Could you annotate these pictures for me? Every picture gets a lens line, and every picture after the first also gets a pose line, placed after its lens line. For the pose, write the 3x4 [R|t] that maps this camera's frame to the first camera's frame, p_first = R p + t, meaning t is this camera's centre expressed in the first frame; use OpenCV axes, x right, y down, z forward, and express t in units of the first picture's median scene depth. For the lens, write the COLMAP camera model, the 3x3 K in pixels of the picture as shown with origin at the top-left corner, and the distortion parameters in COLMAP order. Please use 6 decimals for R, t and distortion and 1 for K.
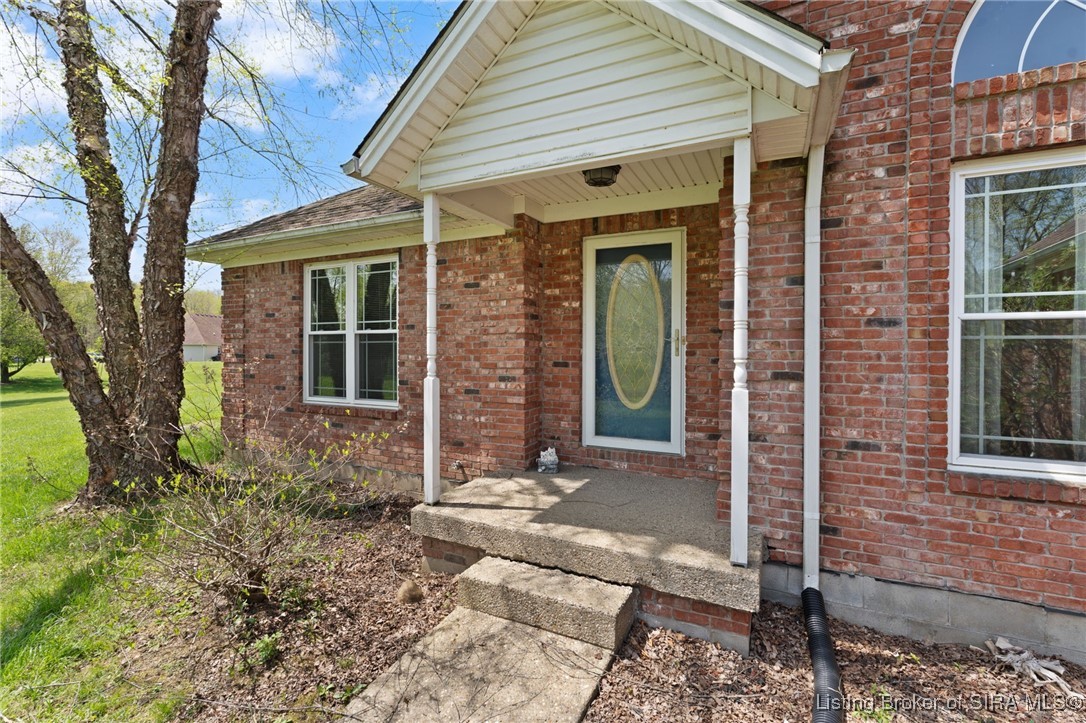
lens RADIAL K [[480.2, 0, 539.8], [0, 480.2, 355.6], [0, 0, 1]] dist [0.000077, 0.000090]
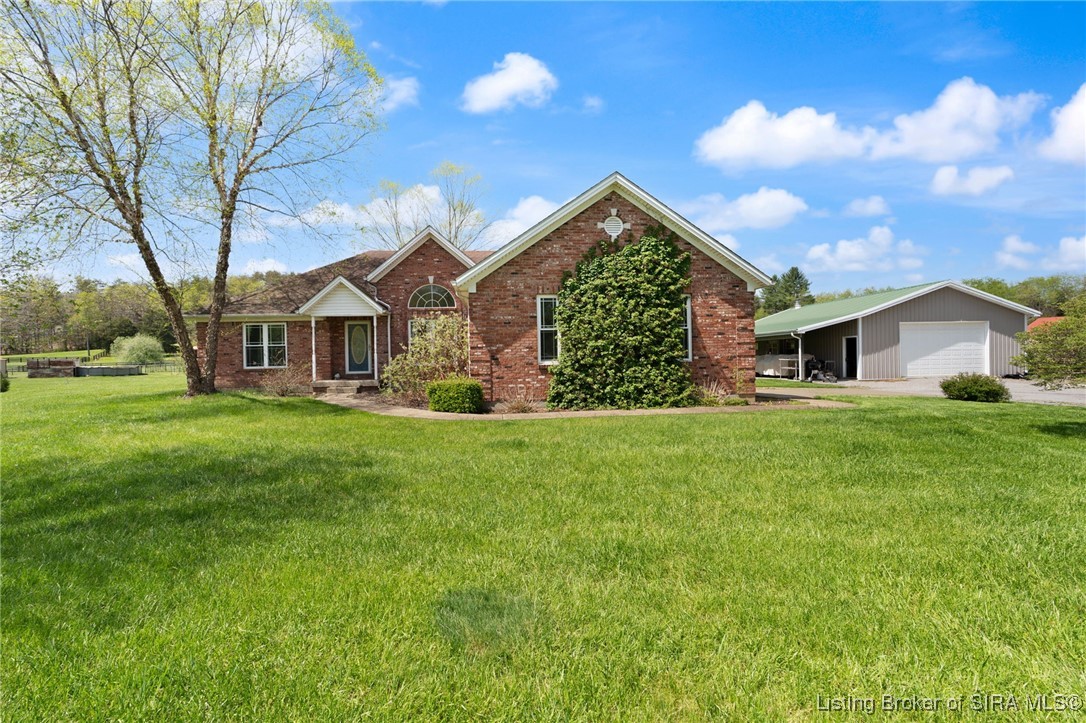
lens RADIAL K [[480.2, 0, 539.8], [0, 480.2, 355.6], [0, 0, 1]] dist [0.000077, 0.000090]
pose [[0.854131, -0.013177, 0.519891, -0.586846], [0.029121, 0.999322, -0.022514, 0.169252], [-0.519242, 0.034370, 0.853936, -3.142734]]
